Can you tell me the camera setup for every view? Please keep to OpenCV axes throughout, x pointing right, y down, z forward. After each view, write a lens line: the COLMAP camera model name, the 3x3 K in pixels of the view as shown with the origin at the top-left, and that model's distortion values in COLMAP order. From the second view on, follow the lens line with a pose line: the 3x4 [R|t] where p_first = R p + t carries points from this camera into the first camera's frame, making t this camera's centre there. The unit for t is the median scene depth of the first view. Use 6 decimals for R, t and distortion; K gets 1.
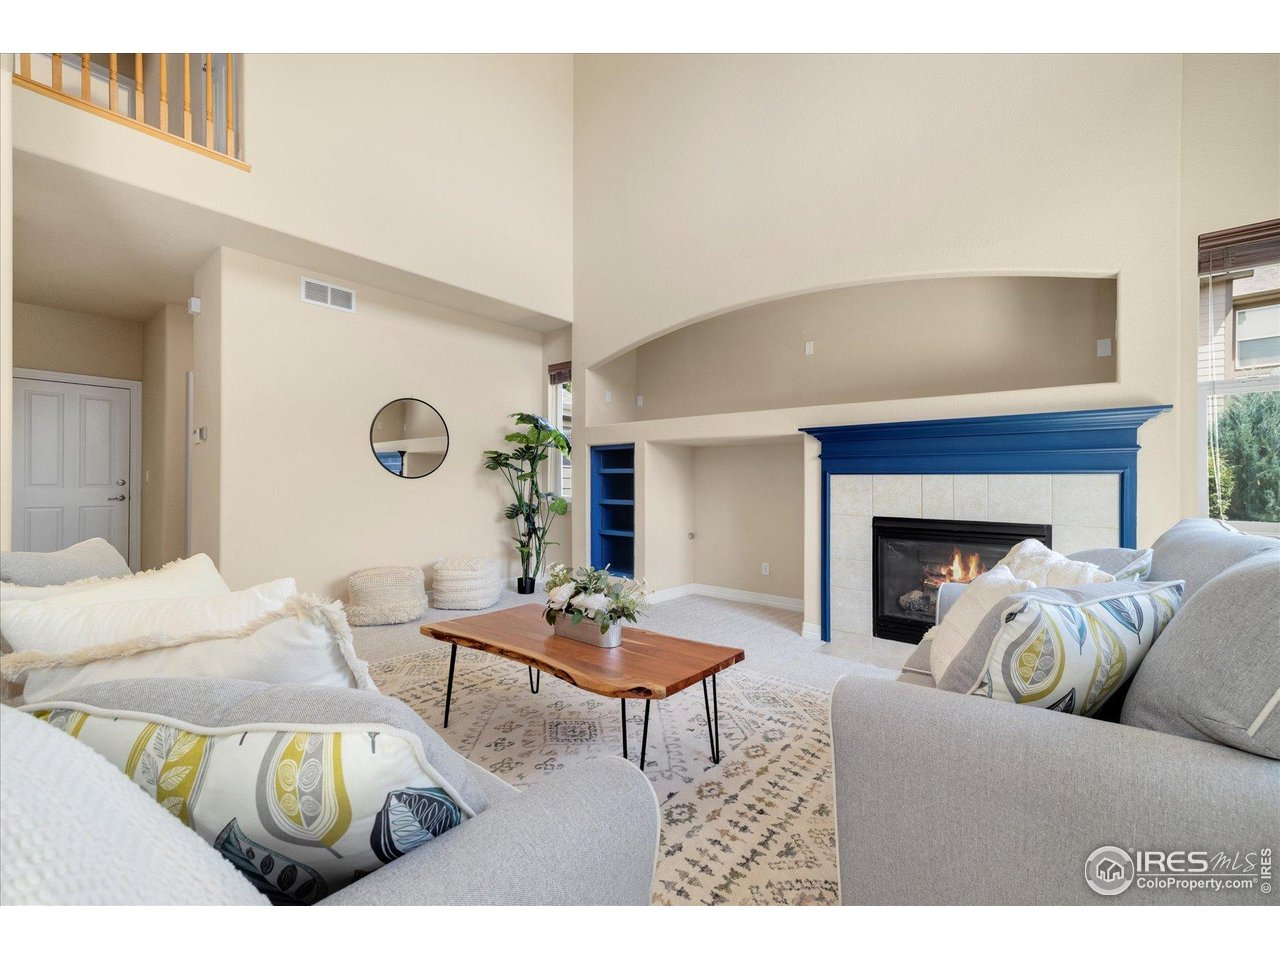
lens RADIAL K [[542.1, 0, 640.8], [0, 542.1, 481.9], [0, 0, 1]] dist [0.001578, 0.000384]
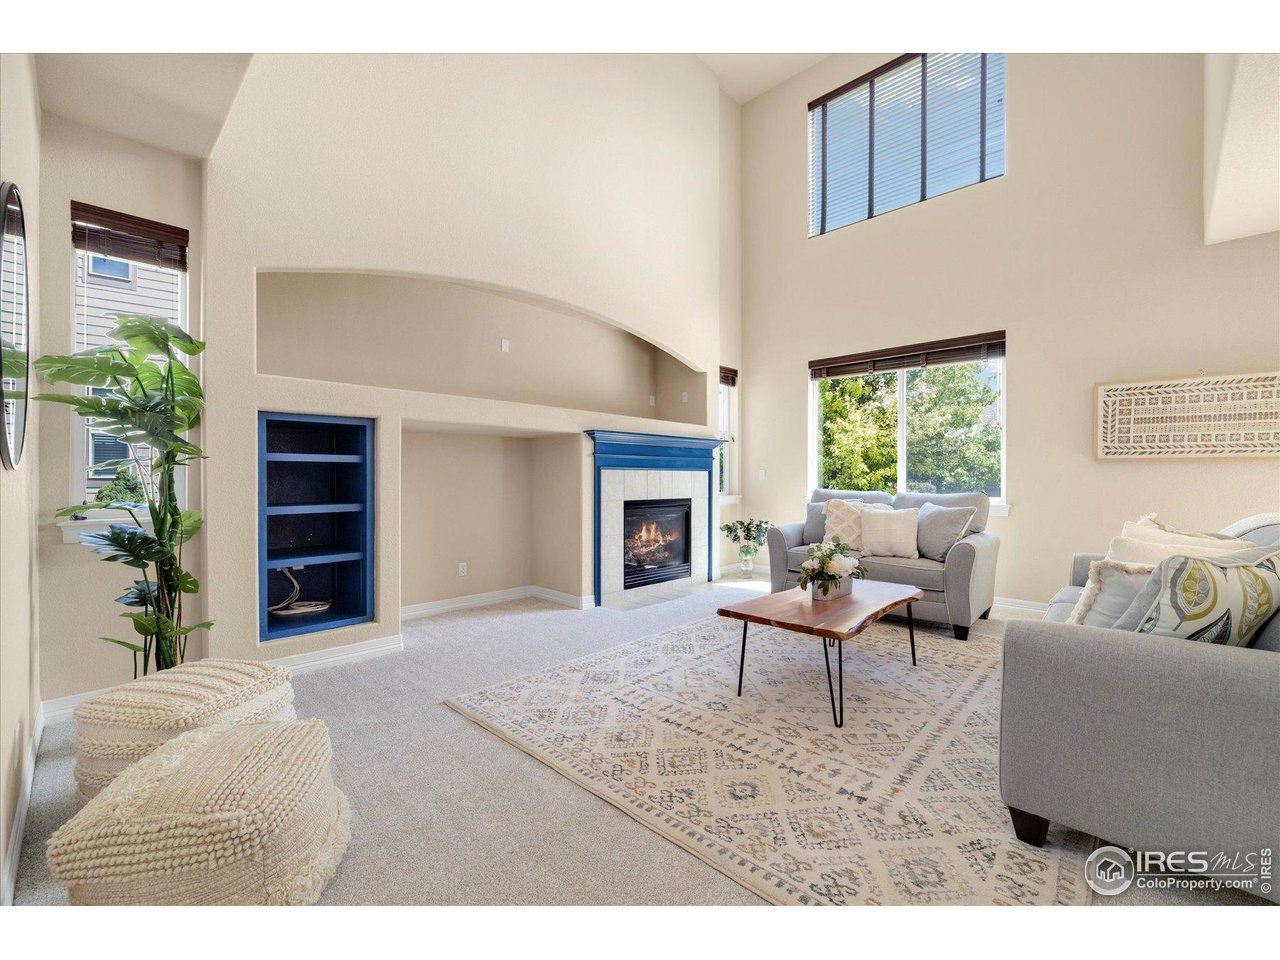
lens RADIAL K [[542.1, 0, 642.4], [0, 542.1, 473.7], [0, 0, 1]] dist [0.001578, 0.000384]
pose [[0.068409, -0.001253, 0.997657, -0.668200], [-0.001379, 0.999998, 0.001351, -0.004270], [-0.997656, -0.001468, 0.068408, 0.631266]]
